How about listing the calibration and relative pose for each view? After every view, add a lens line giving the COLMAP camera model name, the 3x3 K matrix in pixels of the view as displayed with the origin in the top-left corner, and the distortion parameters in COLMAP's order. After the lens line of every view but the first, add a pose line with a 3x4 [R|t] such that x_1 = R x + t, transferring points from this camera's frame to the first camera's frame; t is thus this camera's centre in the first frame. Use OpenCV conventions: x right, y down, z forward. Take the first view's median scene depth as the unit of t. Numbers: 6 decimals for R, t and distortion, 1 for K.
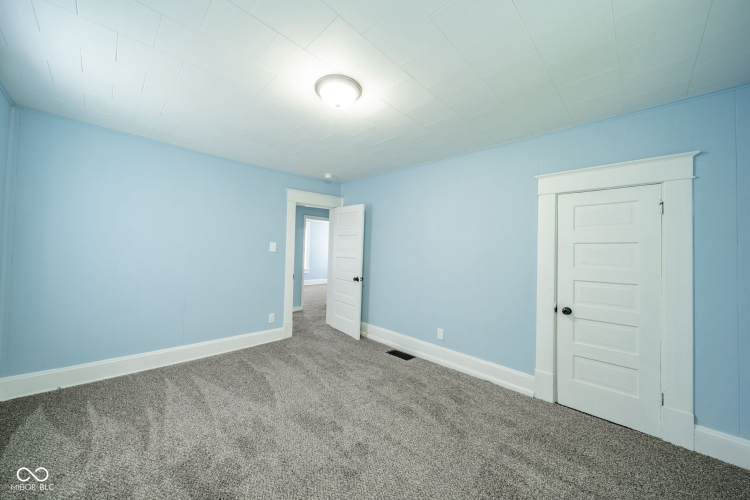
lens RADIAL K [[261.5, 0, 376.6], [0, 261.5, 252.3], [0, 0, 1]] dist [0.000011, -0.000154]
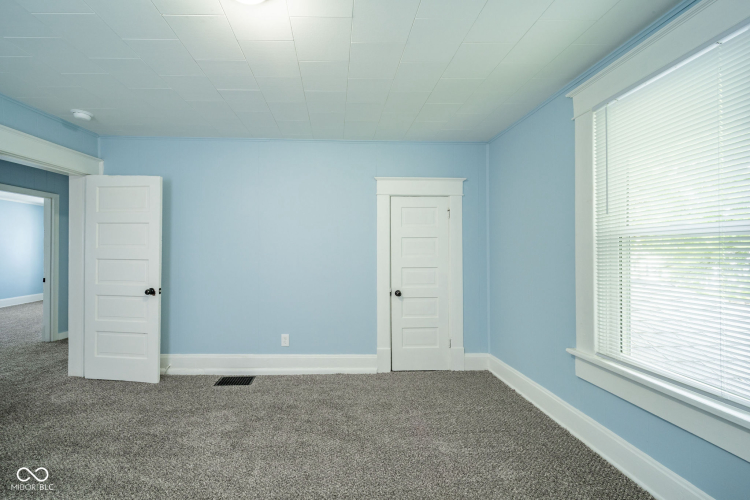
lens RADIAL K [[261.5, 0, 376.6], [0, 261.5, 252.3], [0, 0, 1]] dist [0.000011, -0.000154]
pose [[0.707049, -0.034097, 0.706342, -0.181118], [0.019886, 0.999401, 0.028338, -0.002510], [-0.706885, -0.005990, 0.707303, 0.197339]]
